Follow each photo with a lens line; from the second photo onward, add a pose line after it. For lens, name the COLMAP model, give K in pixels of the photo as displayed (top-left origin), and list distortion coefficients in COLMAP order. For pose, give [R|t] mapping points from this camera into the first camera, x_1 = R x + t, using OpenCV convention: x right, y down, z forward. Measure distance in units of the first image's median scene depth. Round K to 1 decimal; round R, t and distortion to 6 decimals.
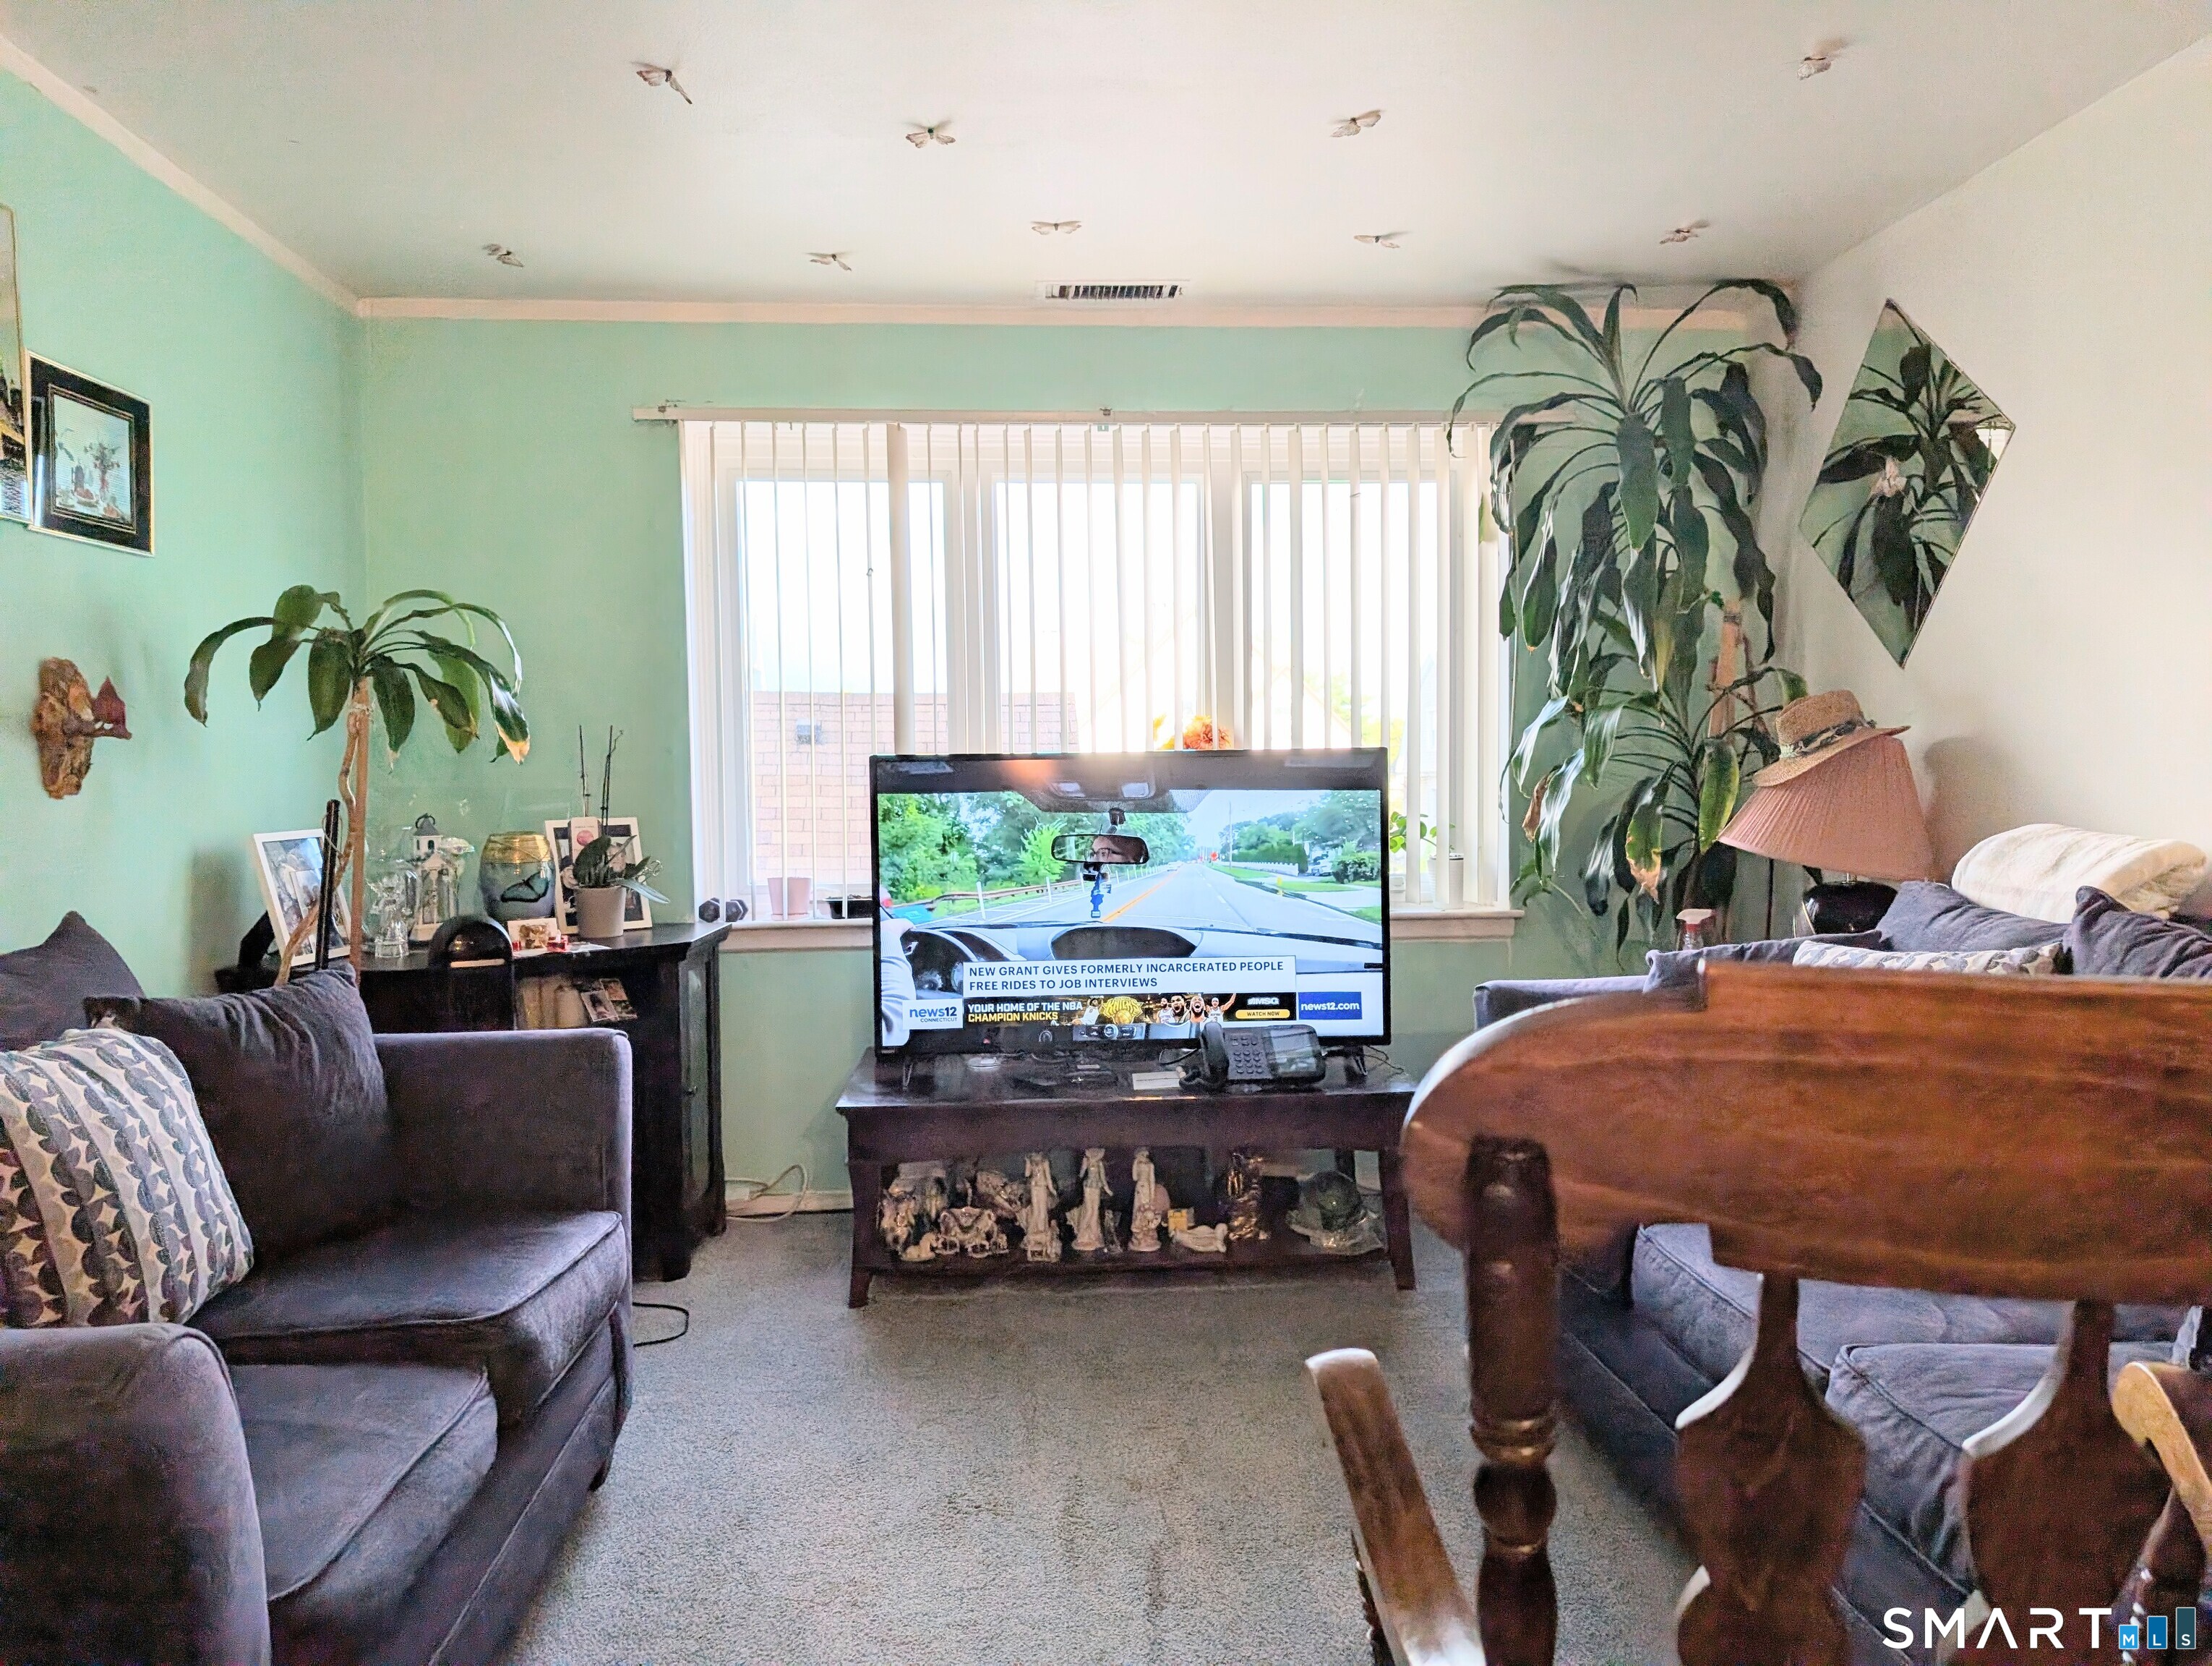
lens RADIAL K [[1575.4, 0, 1112.2], [0, 1575.4, 841.2], [0, 0, 1]] dist [0.014608, -0.007264]
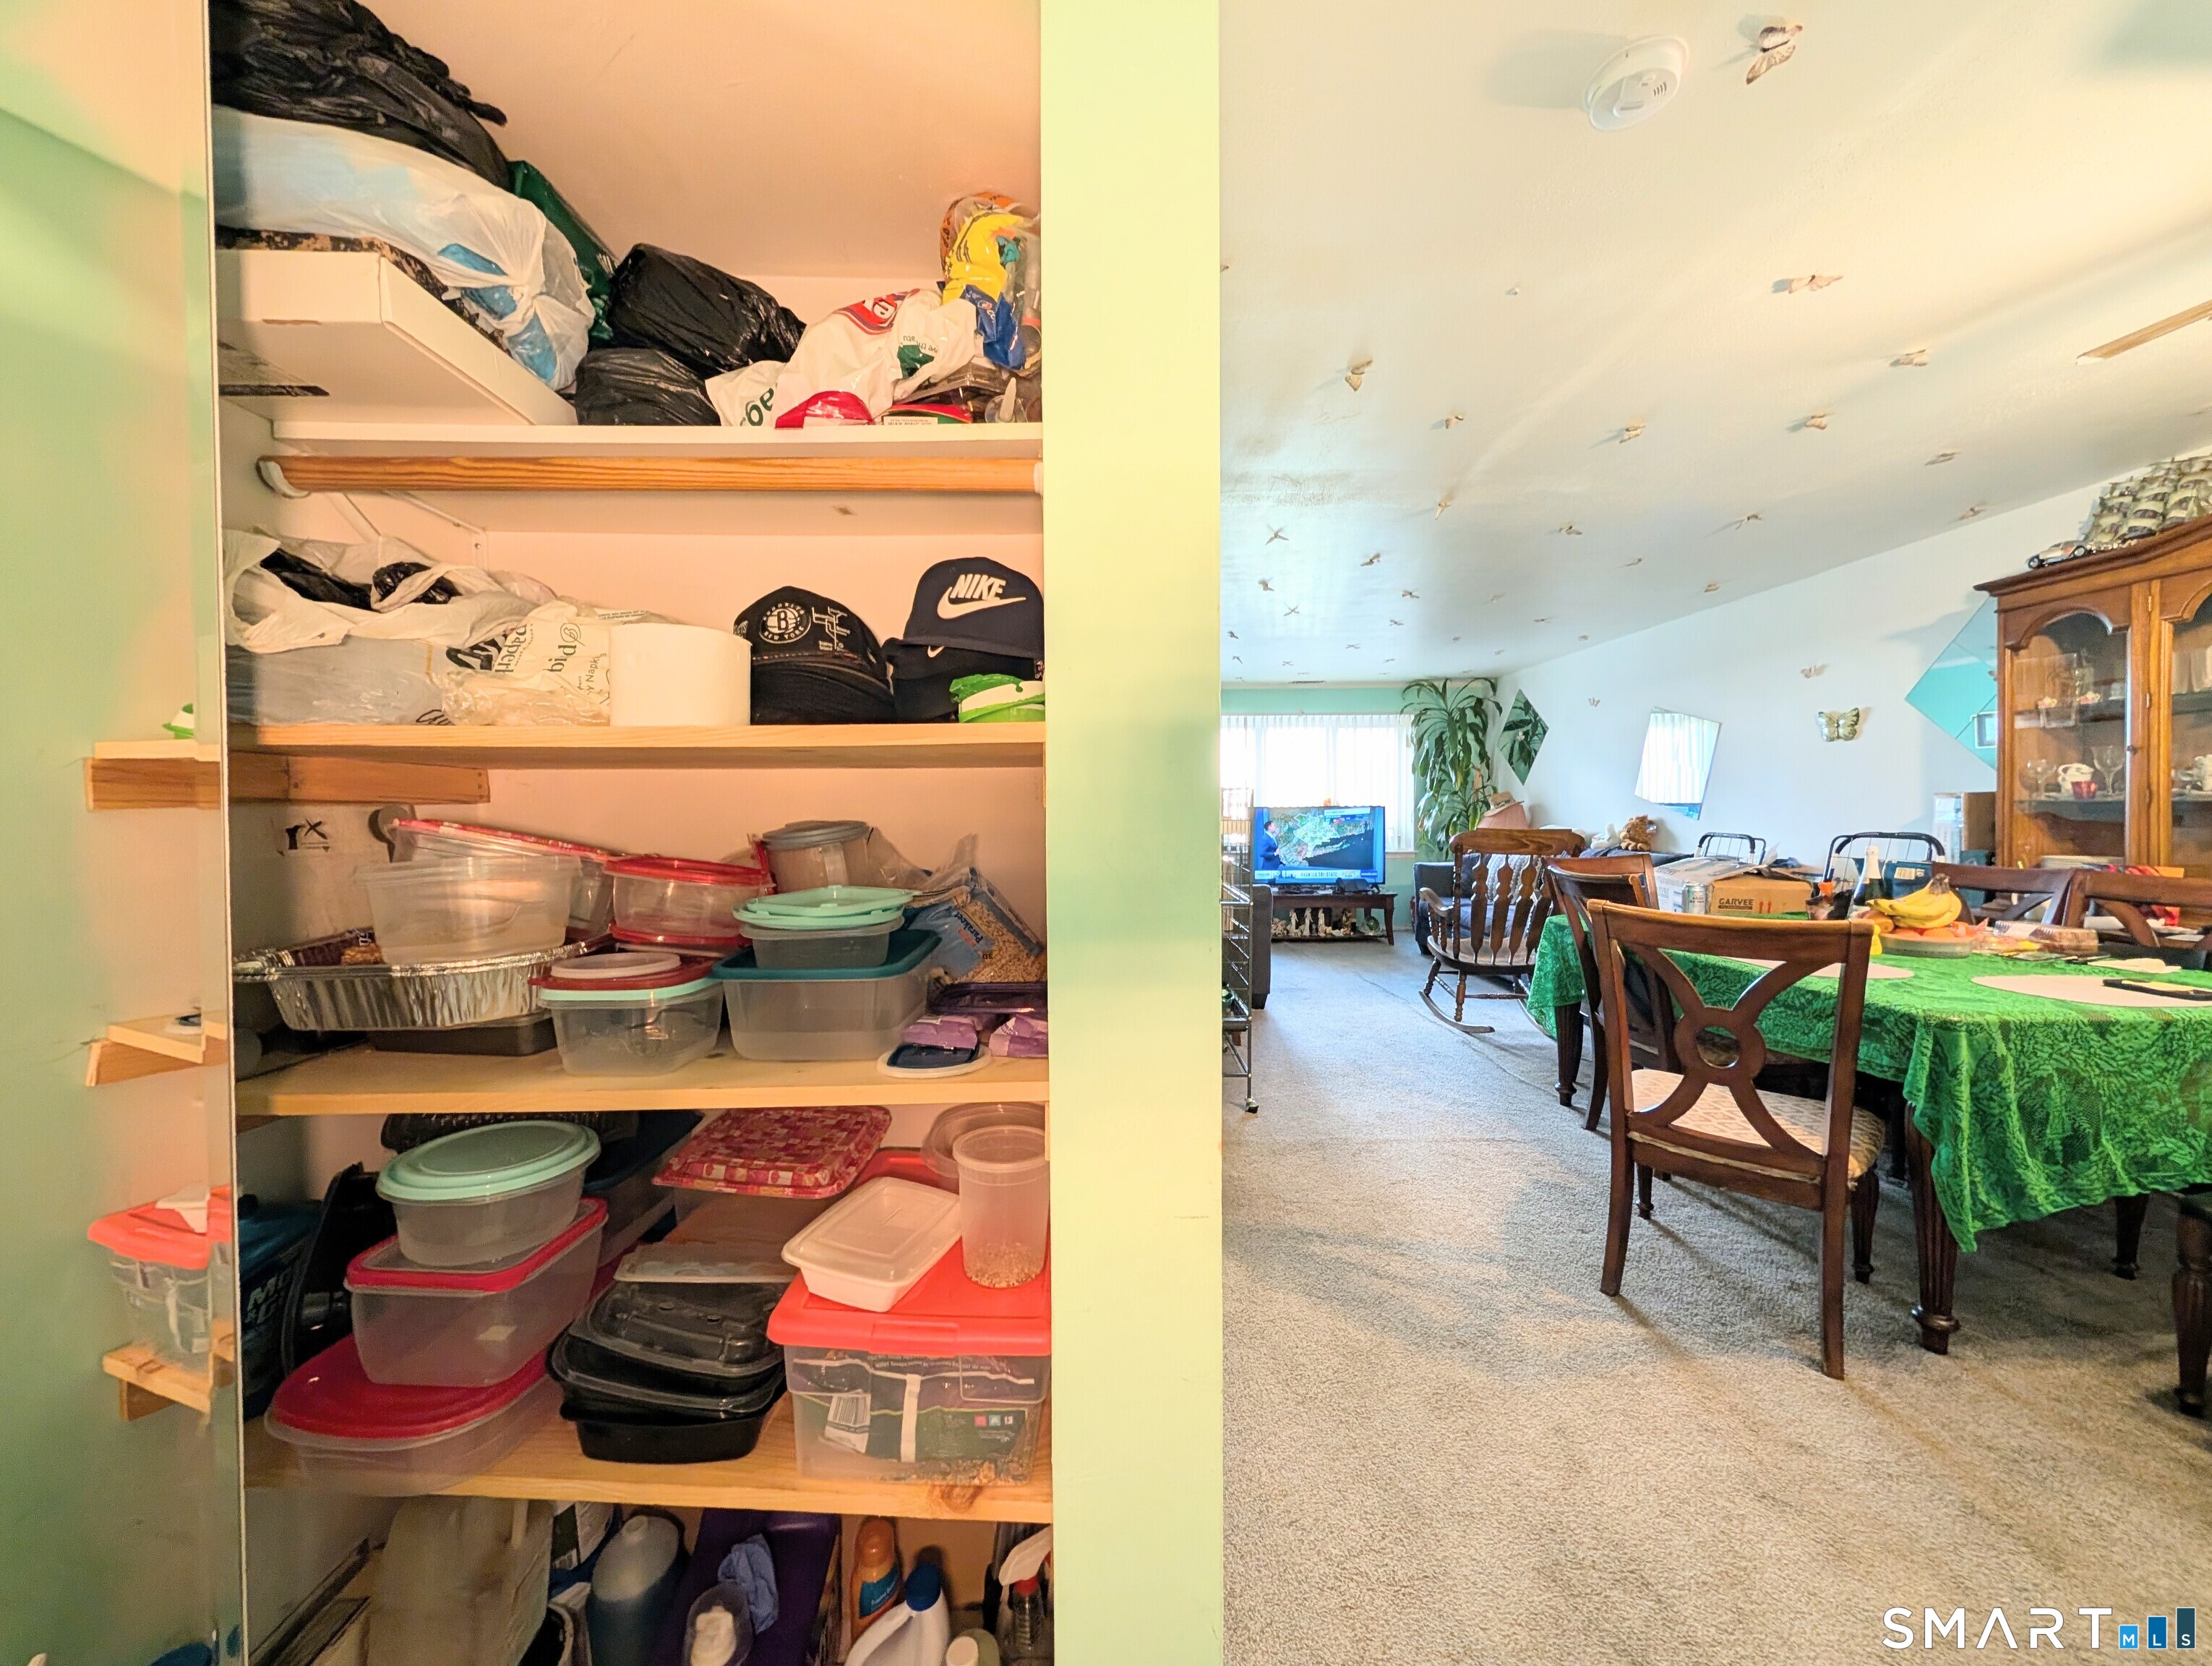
lens RADIAL K [[793.0, 0, 1116.6], [0, 793.0, 833.4], [0, 0, 1]] dist [0.000501, -0.000316]
pose [[0.998518, 0.007627, -0.053889, -0.363789], [-0.008341, 0.999880, -0.013031, 0.038156], [0.053783, 0.013461, 0.998462, -0.928948]]
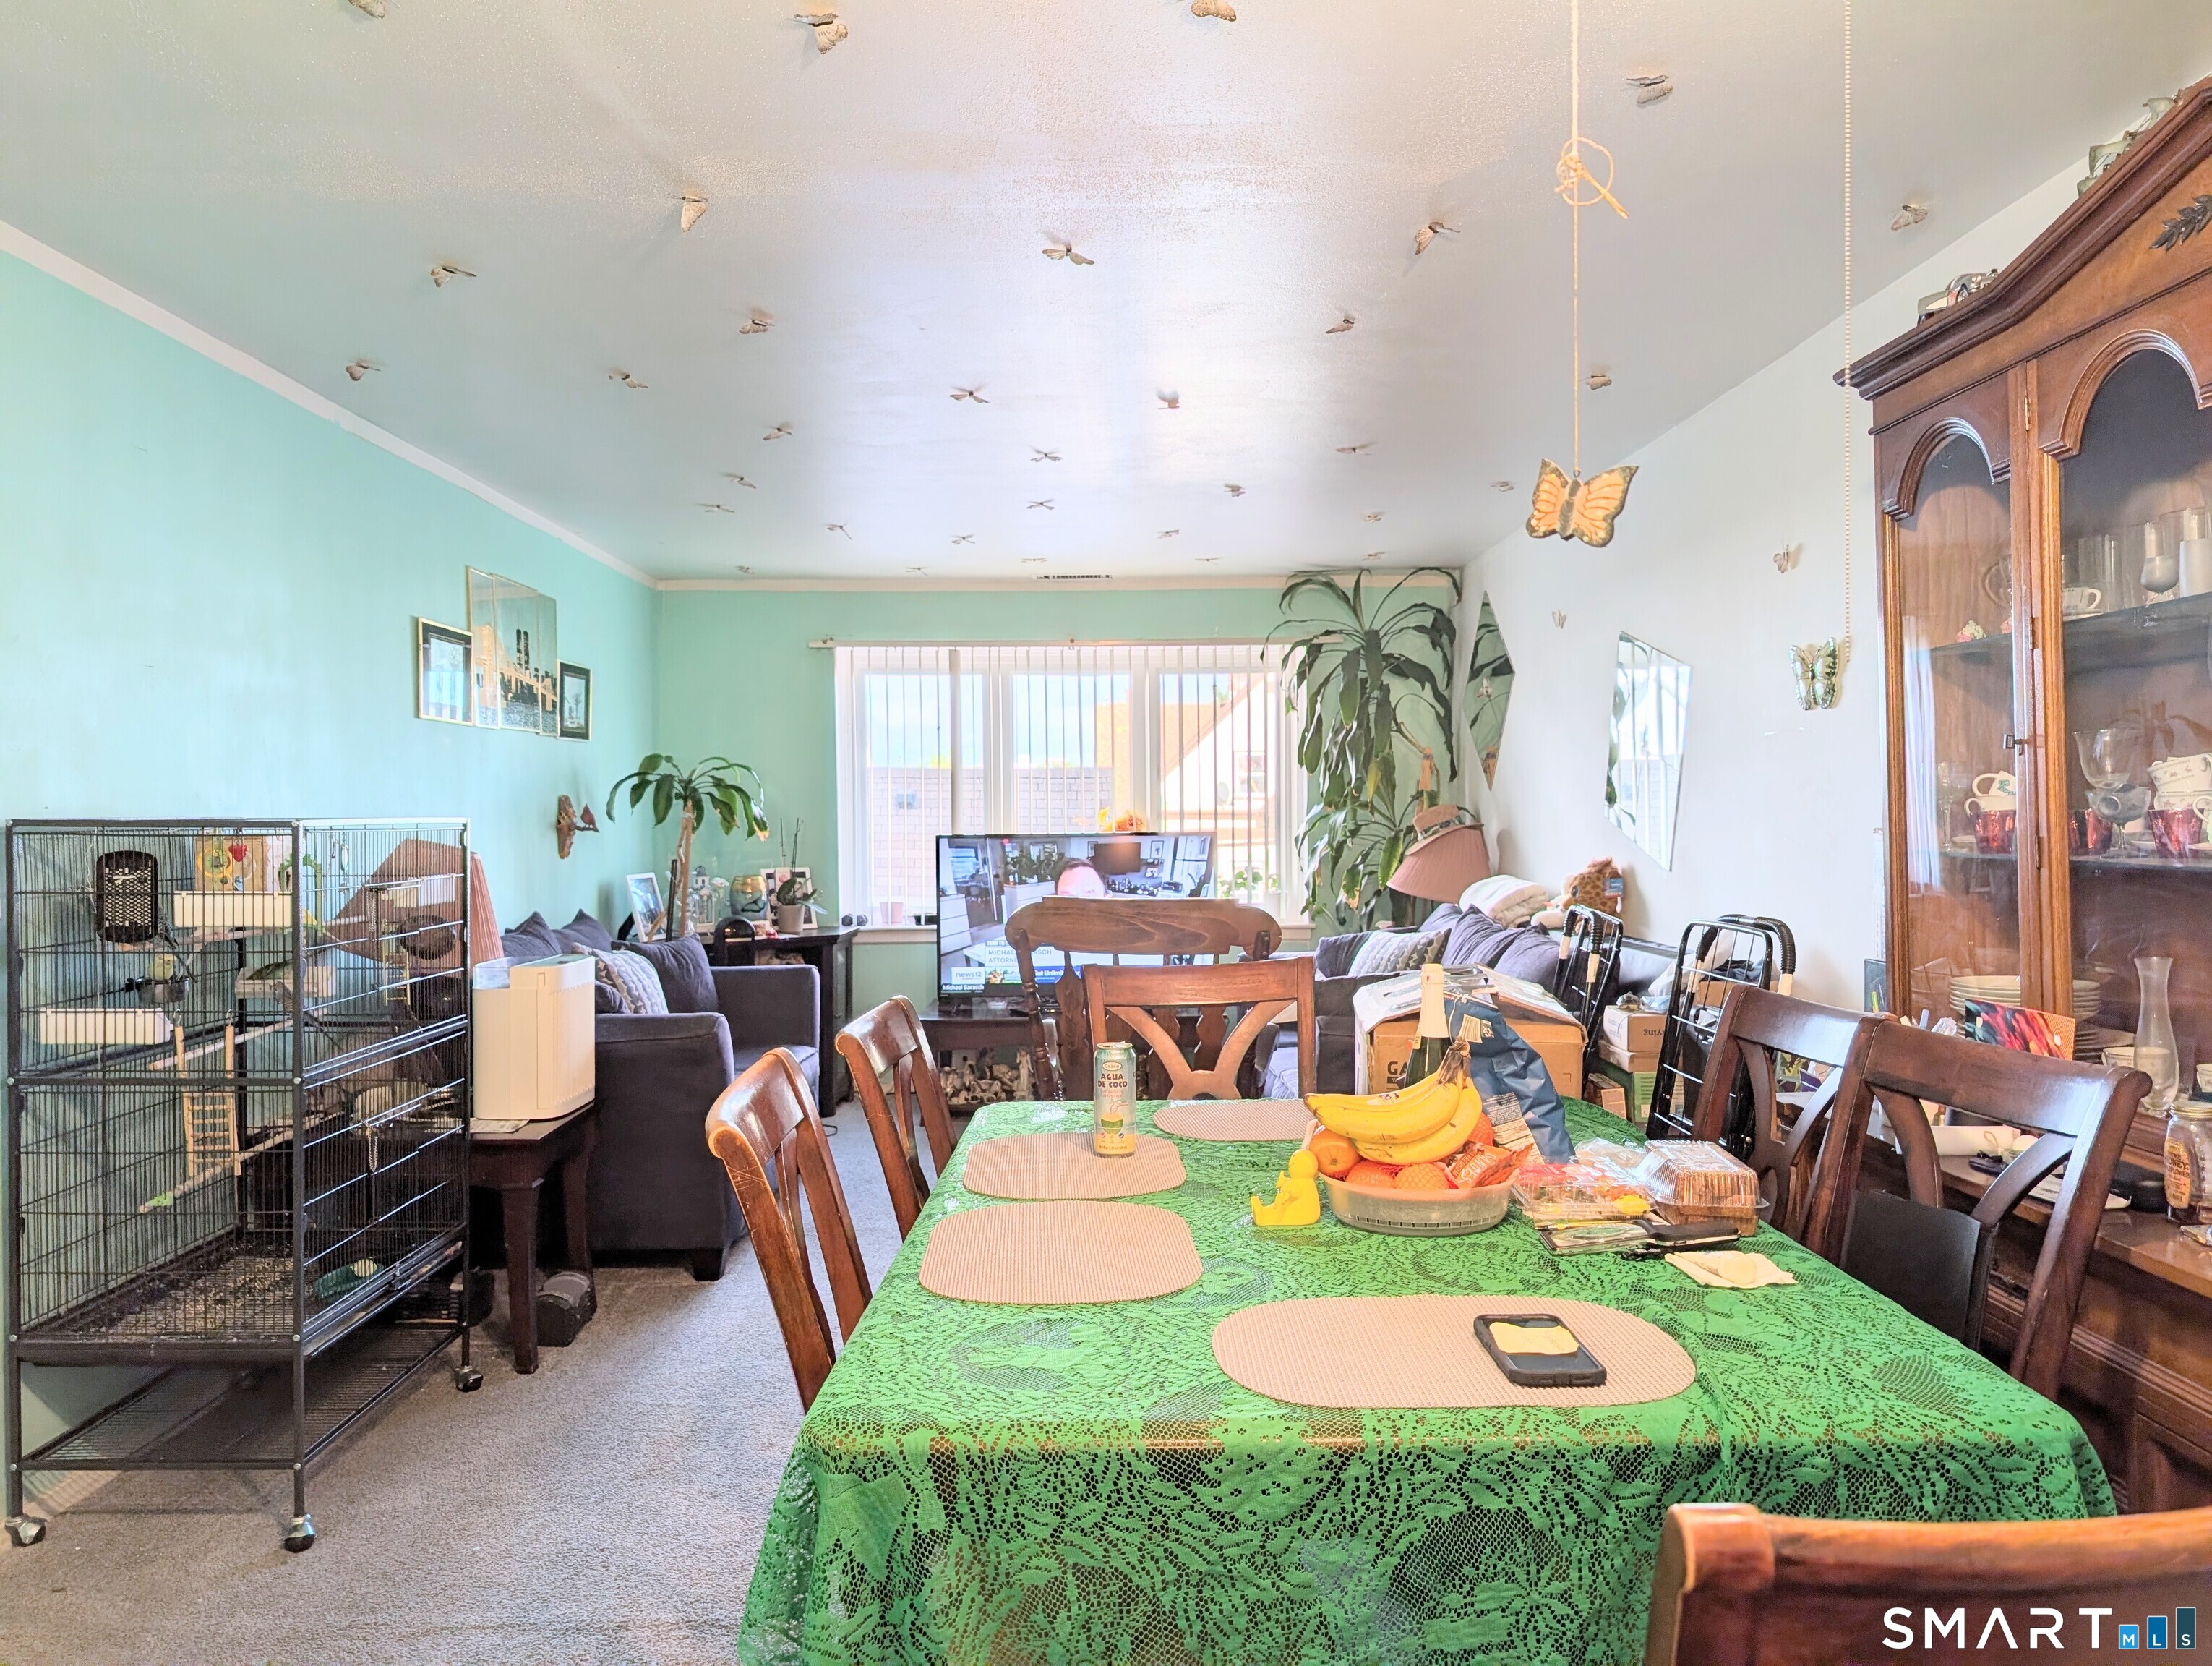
lens RADIAL K [[1575.4, 0, 1112.2], [0, 1575.4, 841.2], [0, 0, 1]] dist [0.014608, -0.007264]
pose [[0.998106, 0.003817, -0.061397, 0.163322], [-0.005669, 0.999533, -0.030023, 0.007287], [0.061253, 0.030314, 0.997662, -0.816452]]
